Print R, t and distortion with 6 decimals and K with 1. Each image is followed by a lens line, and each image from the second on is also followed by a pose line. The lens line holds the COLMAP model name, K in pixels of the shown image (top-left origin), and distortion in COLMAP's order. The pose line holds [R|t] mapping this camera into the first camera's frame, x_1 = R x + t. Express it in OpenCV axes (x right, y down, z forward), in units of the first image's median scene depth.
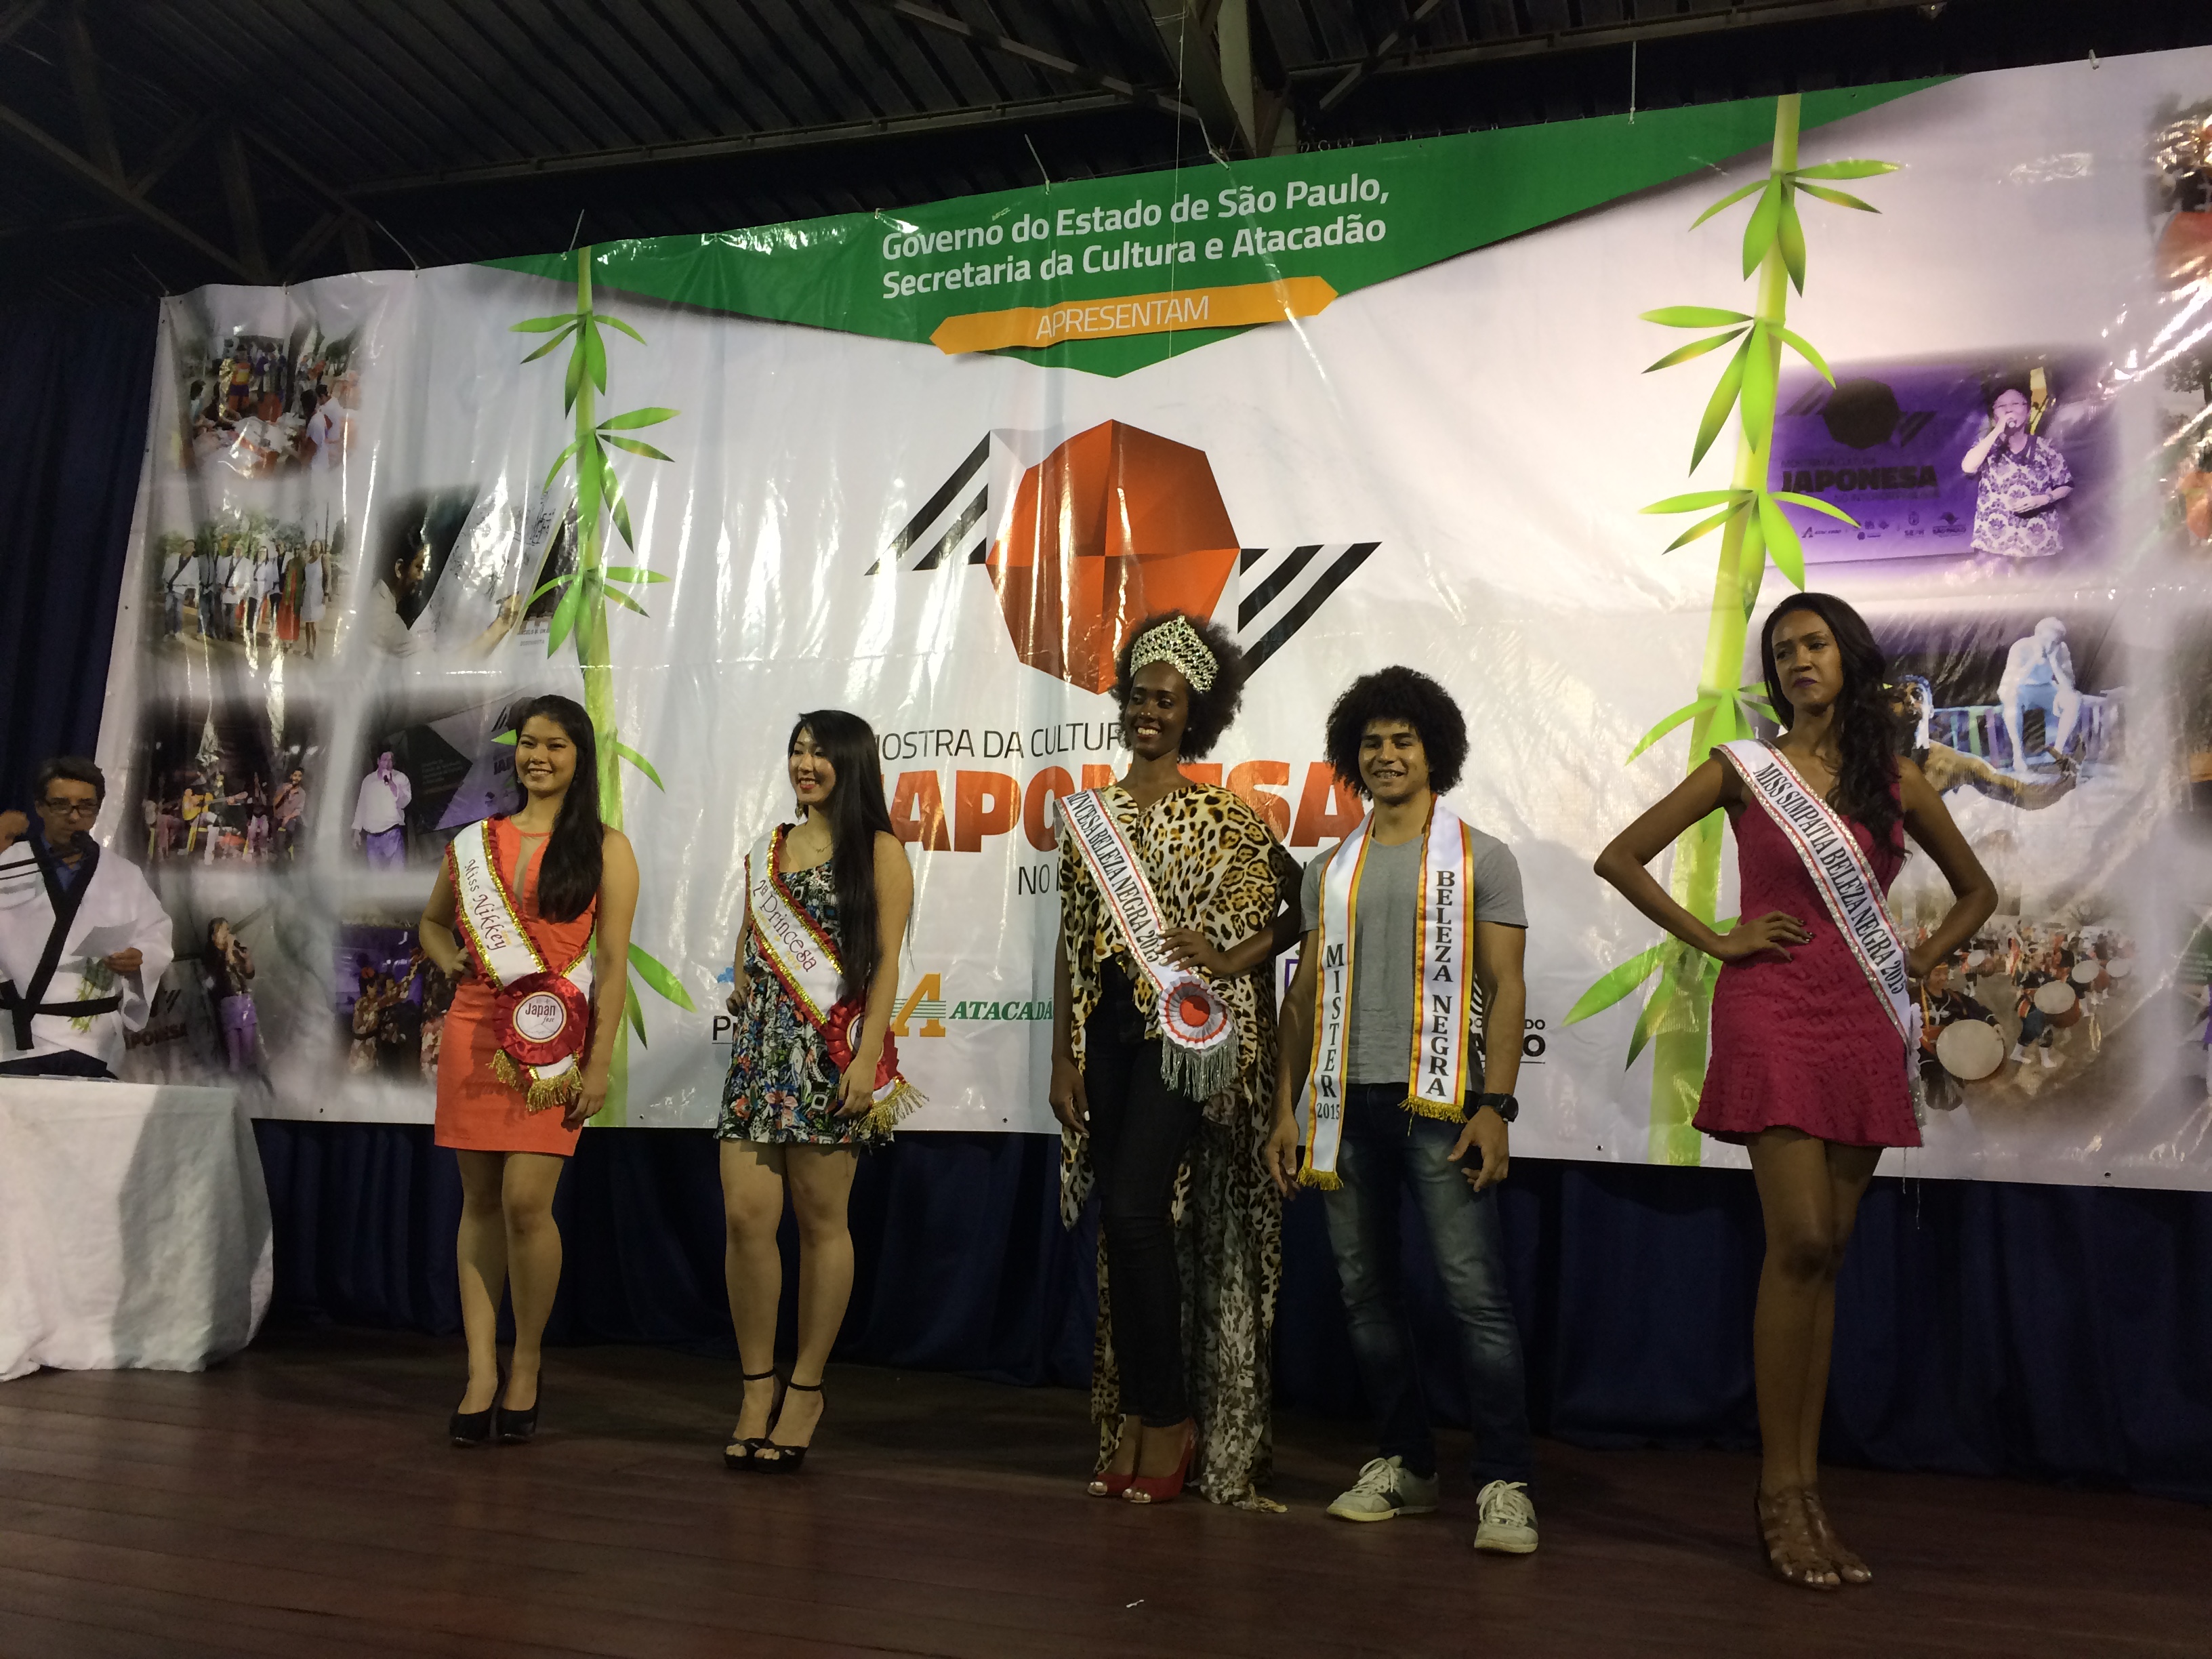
lens RADIAL K [[1977.3, 0, 1106.0], [0, 1977.3, 829.5], [0, 0, 1]] dist [0.092338, -0.161468]
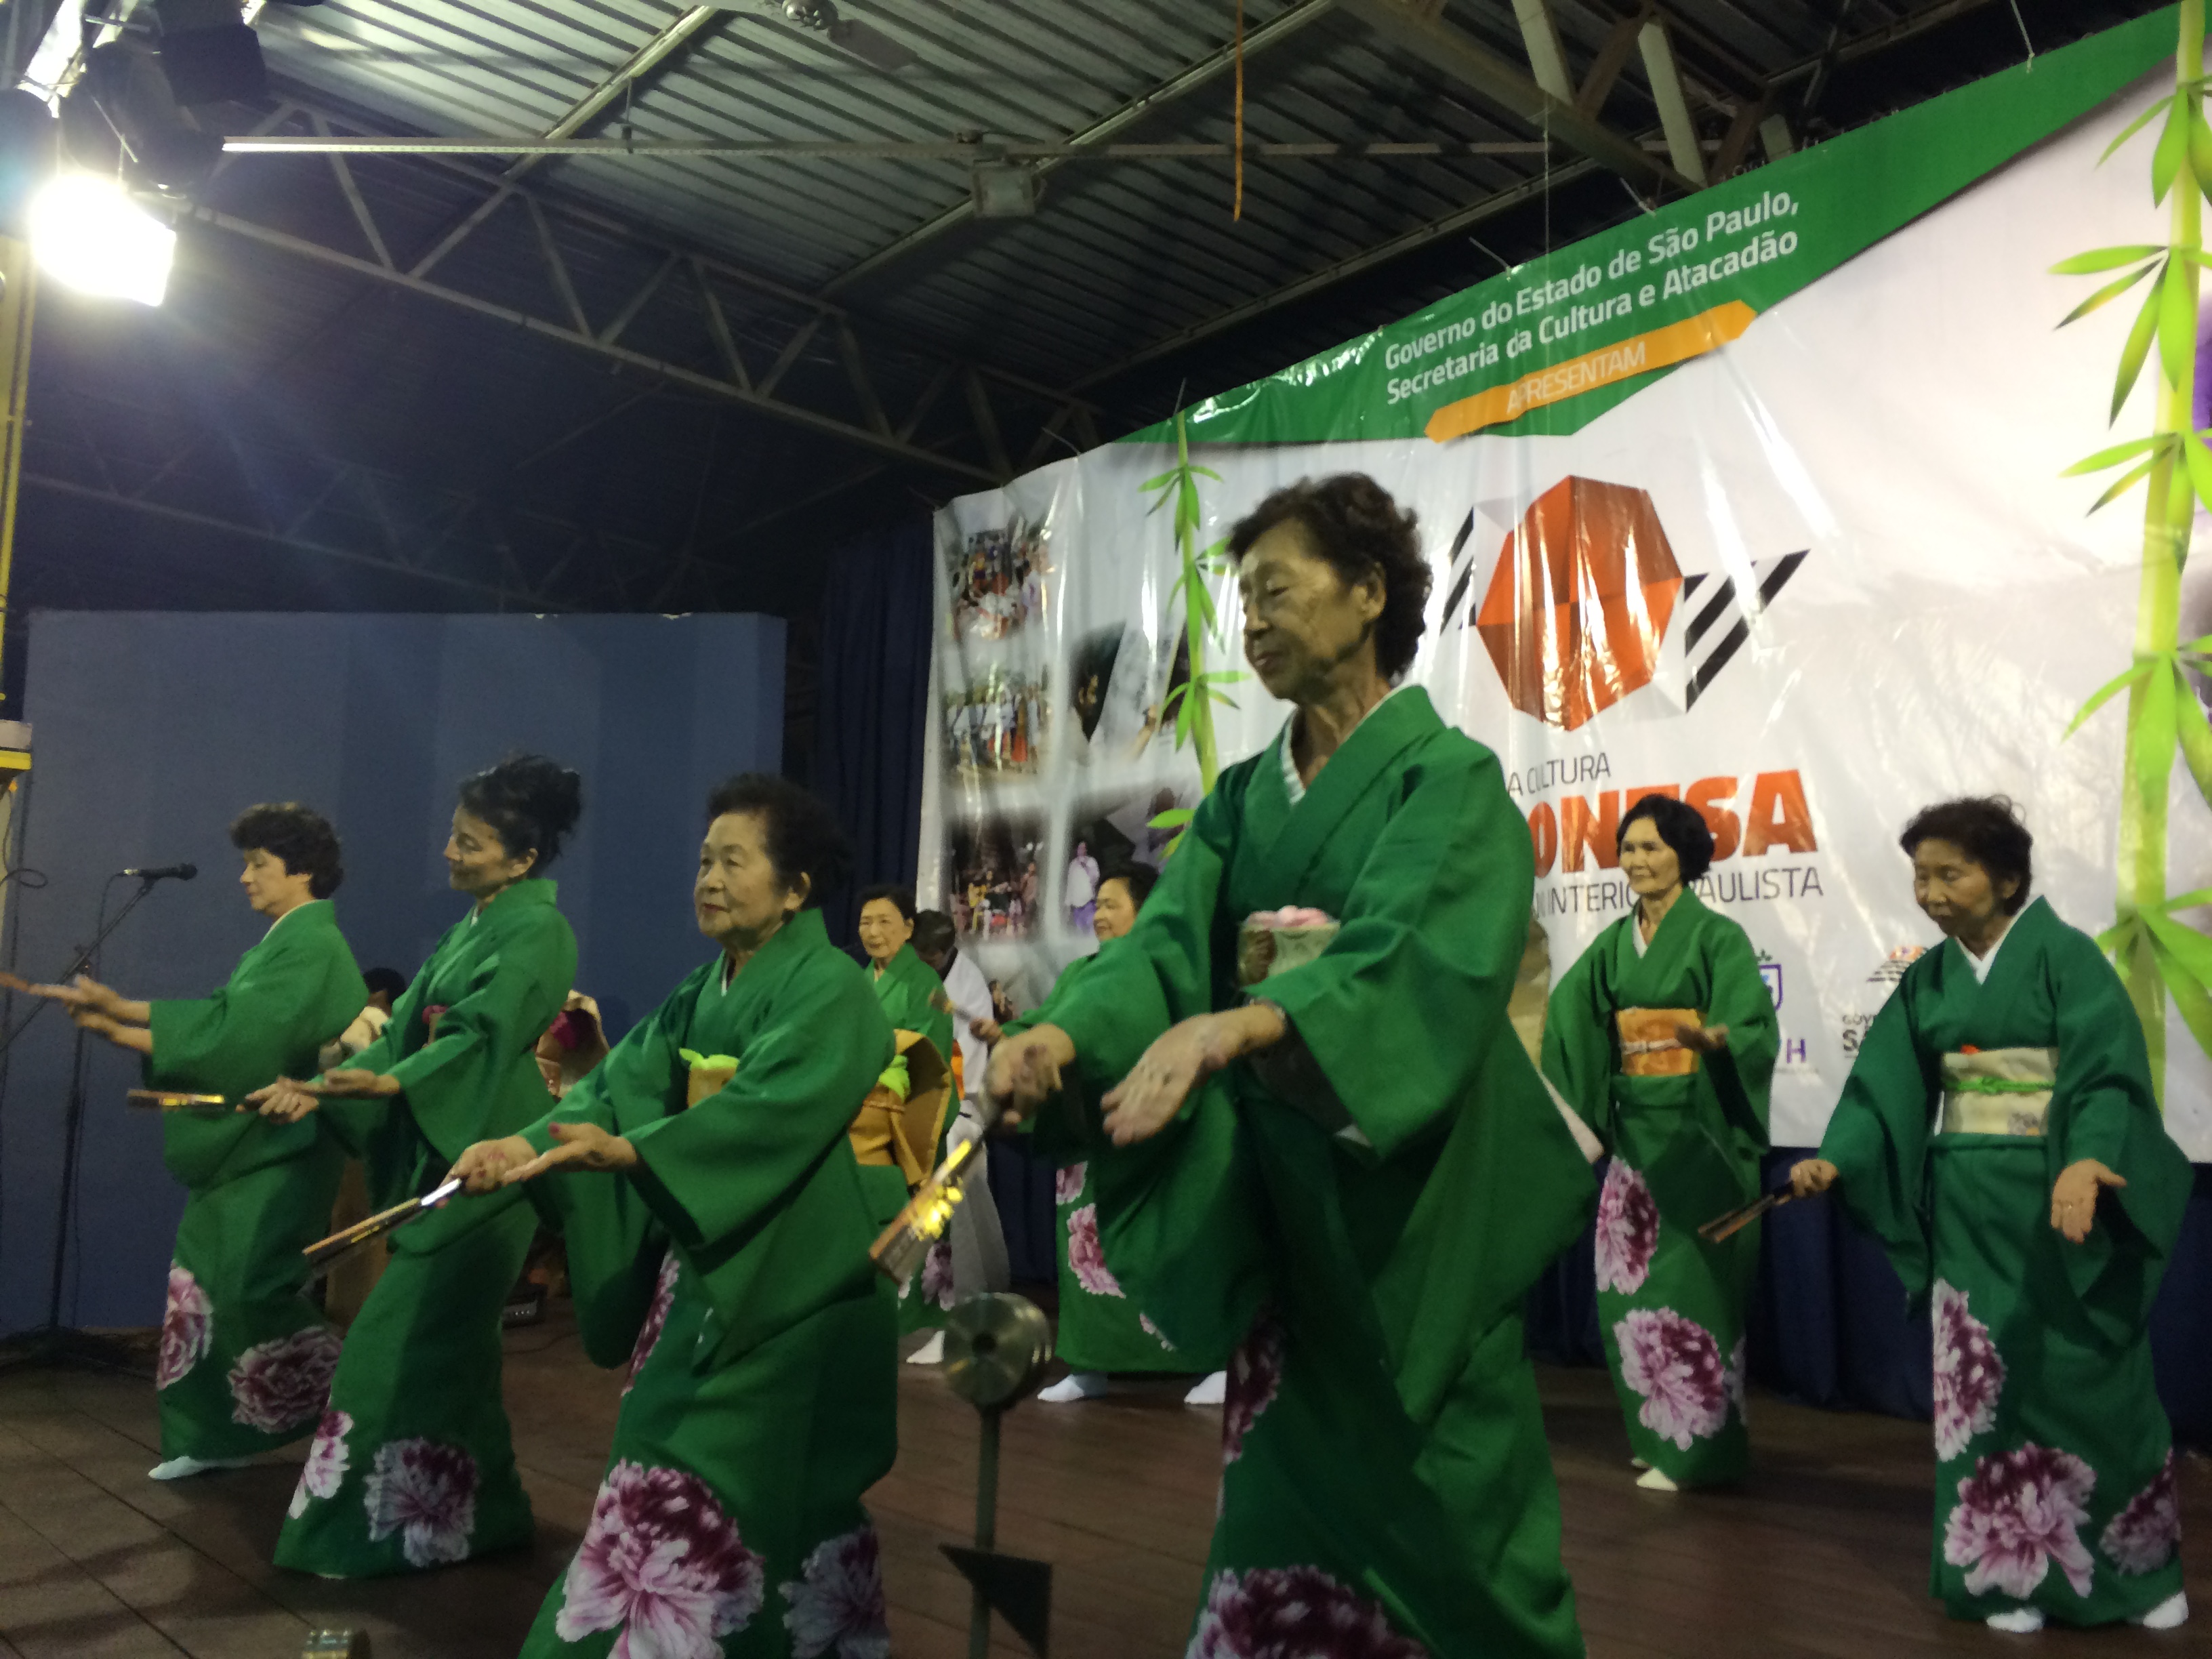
lens RADIAL K [[1977.3, 0, 1106.0], [0, 1977.3, 829.5], [0, 0, 1]] dist [0.092338, -0.161468]
pose [[0.837166, -0.104545, -0.536864, 0.329854], [0.108792, 0.993778, -0.023876, -0.015282], [0.536019, -0.038419, 0.843331, -0.053669]]
